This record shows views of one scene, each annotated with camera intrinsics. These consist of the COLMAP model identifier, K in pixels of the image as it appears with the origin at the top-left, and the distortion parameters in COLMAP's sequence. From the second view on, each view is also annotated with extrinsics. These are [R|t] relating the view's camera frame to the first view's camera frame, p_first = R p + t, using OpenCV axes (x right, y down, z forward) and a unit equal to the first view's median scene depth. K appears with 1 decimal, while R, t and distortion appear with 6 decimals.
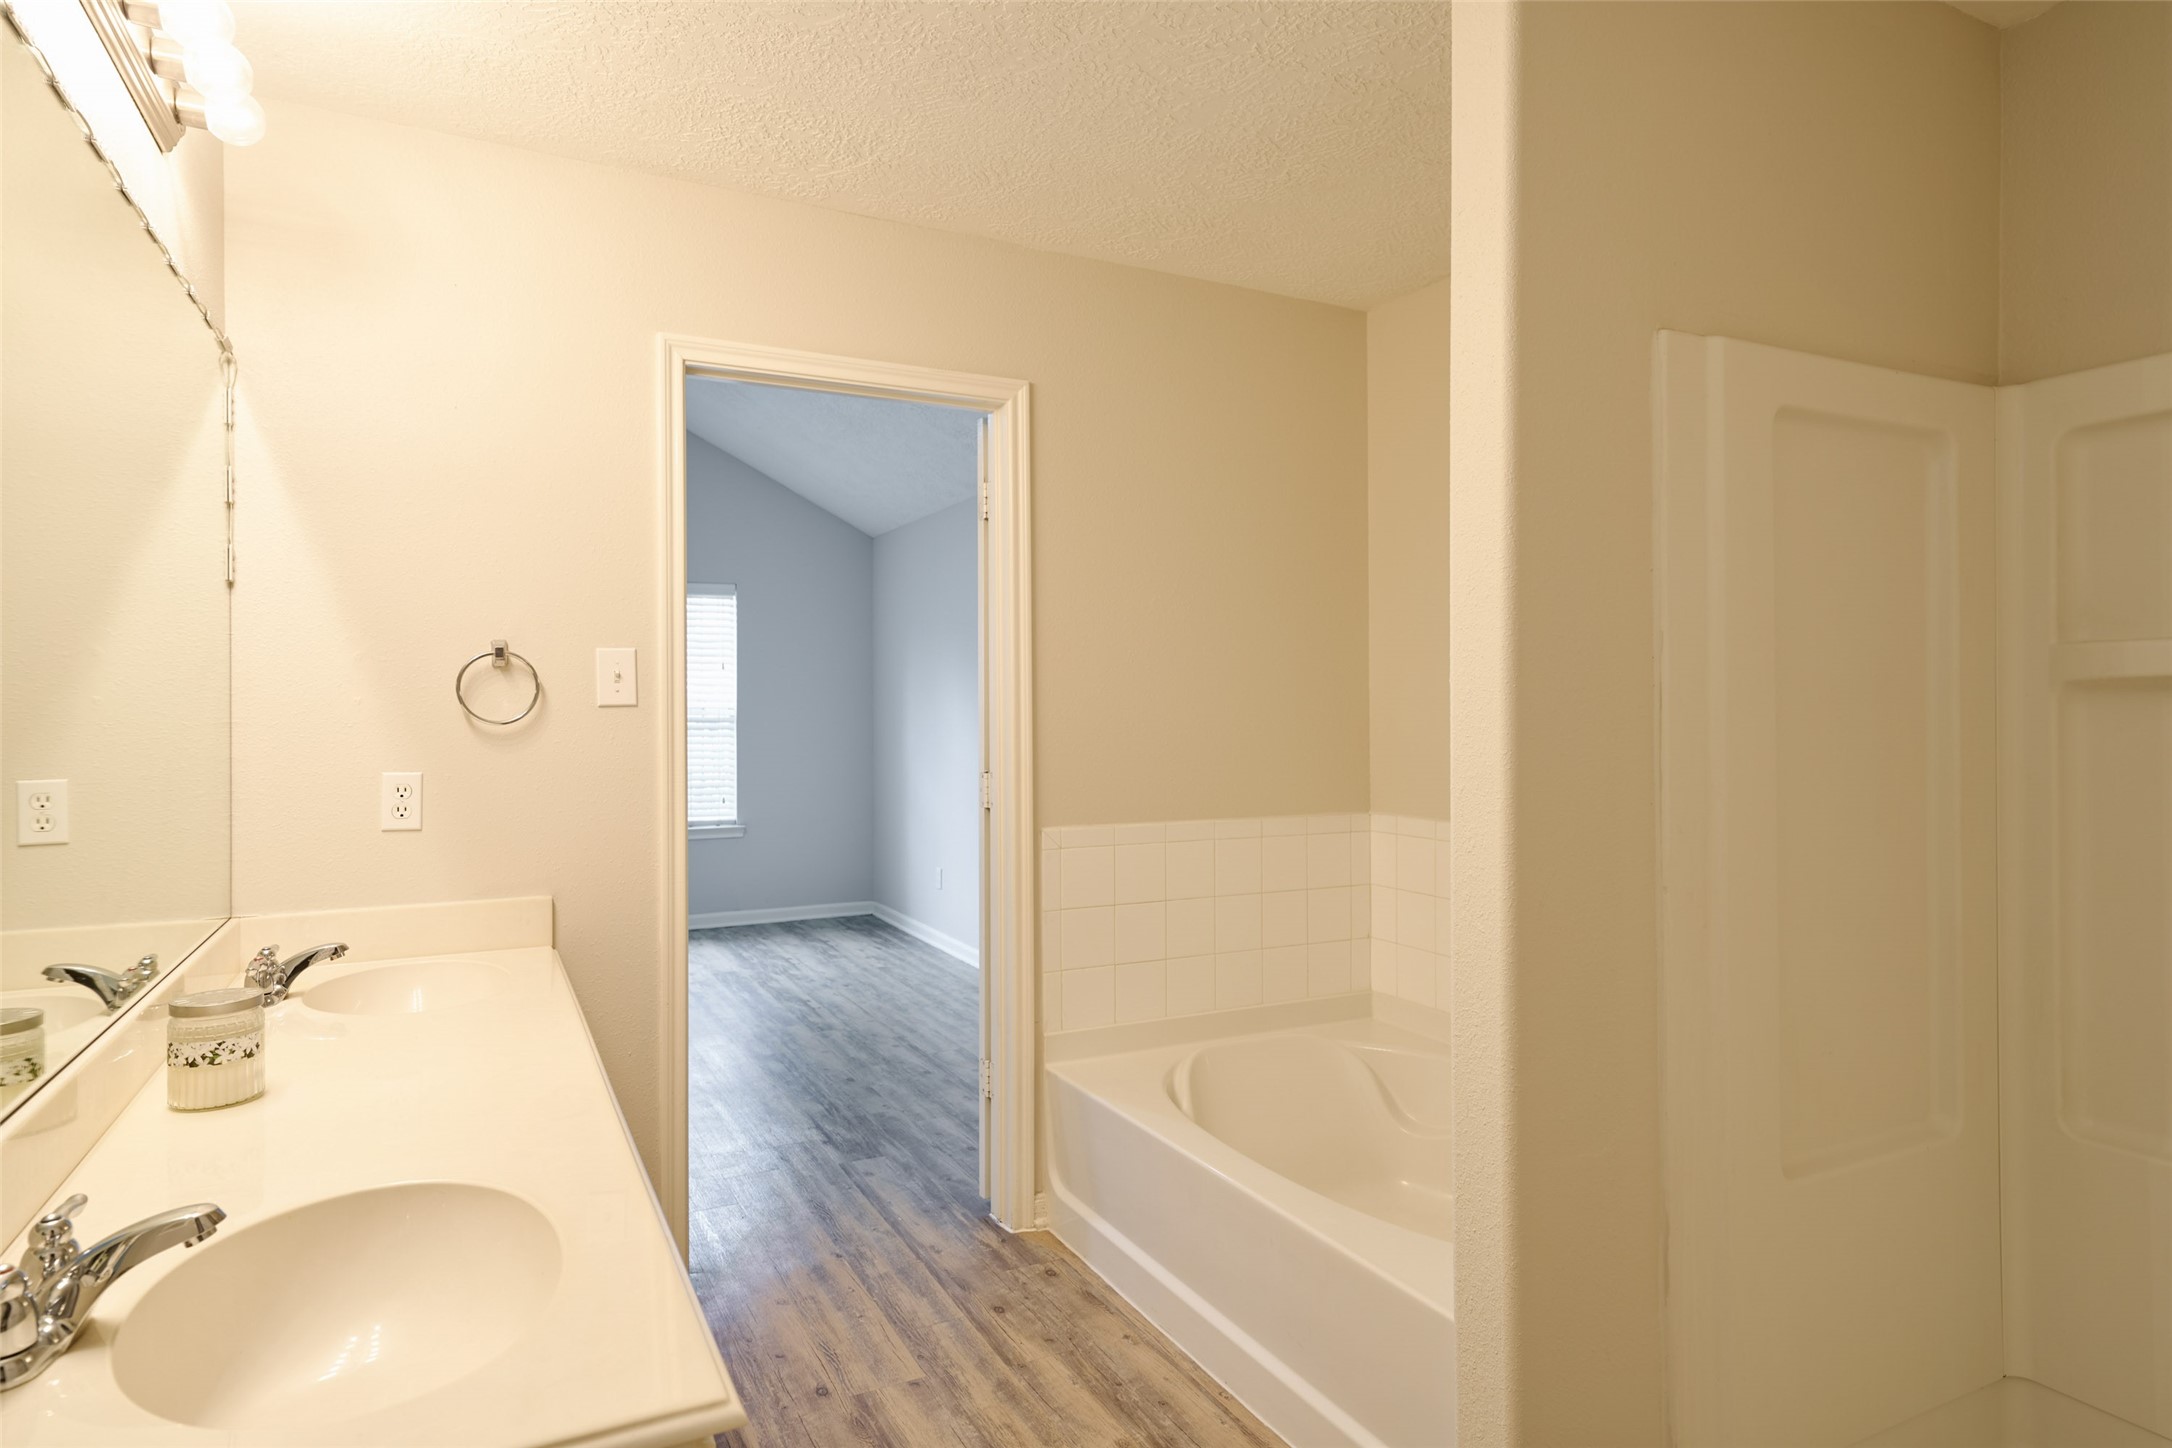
lens RADIAL K [[1184.7, 0, 1006.3], [0, 1184.7, 724.7], [0, 0, 1]] dist [0.012922, 0.001994]
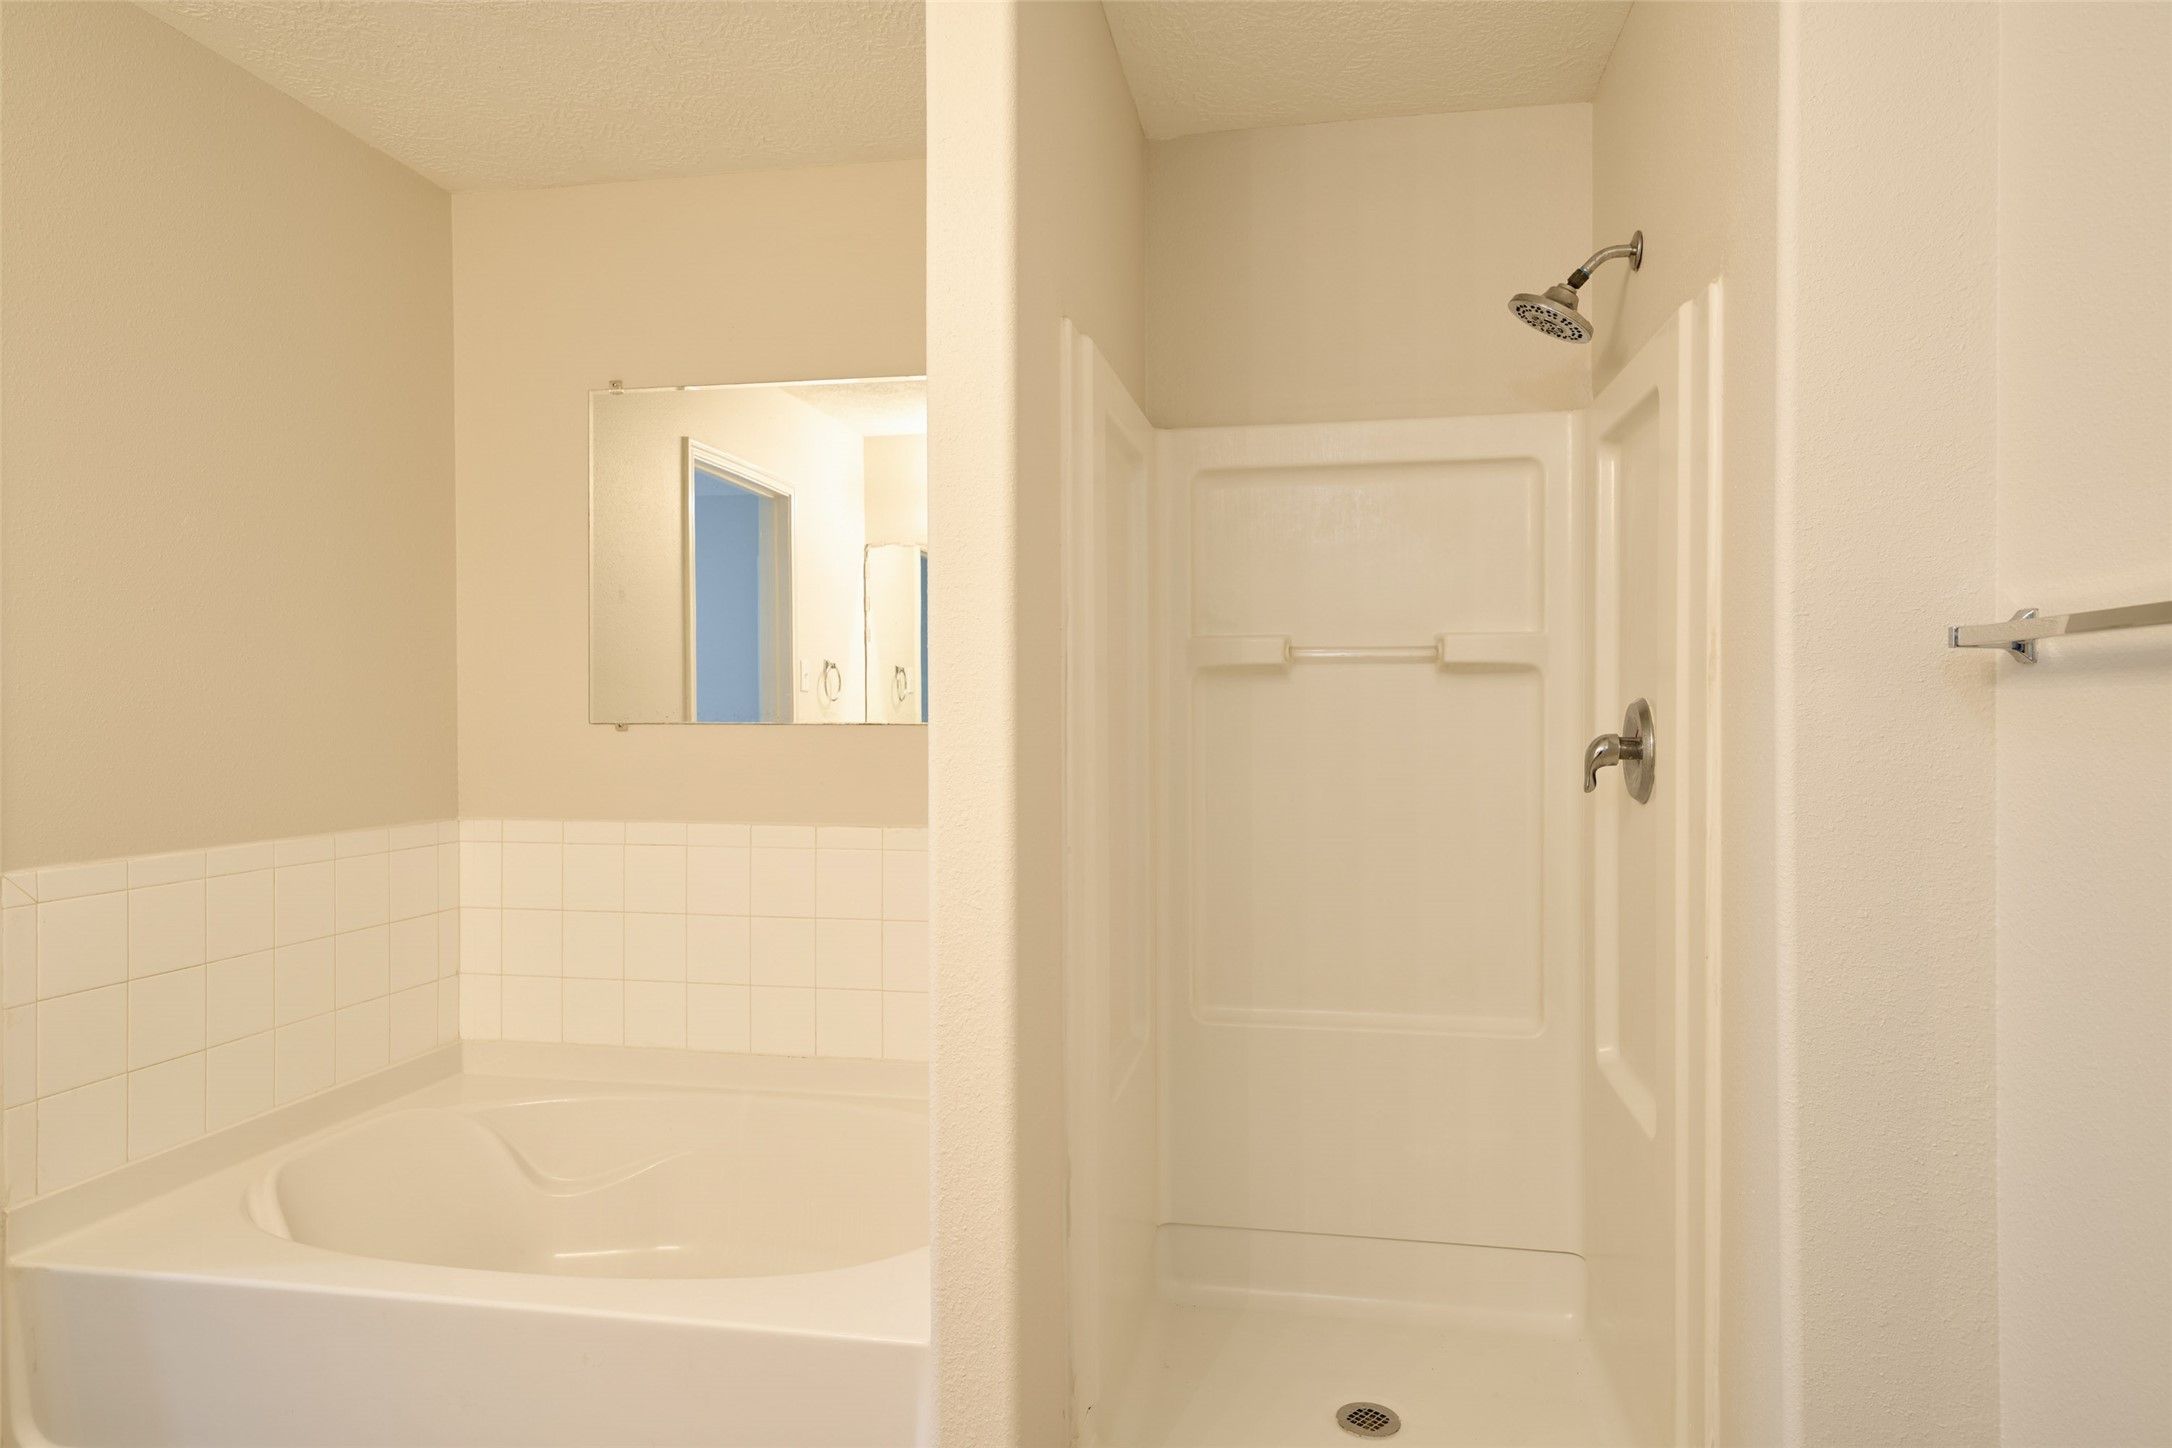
lens RADIAL K [[1328.4, 0, 1082.1], [0, 1328.4, 717.7], [0, 0, 1]] dist [0.024428, -0.000735]
pose [[0.606939, -0.000660, 0.794748, -0.178711], [0.004506, 0.999986, -0.002611, 0.011436], [-0.794736, 0.005166, 0.606933, 0.131401]]
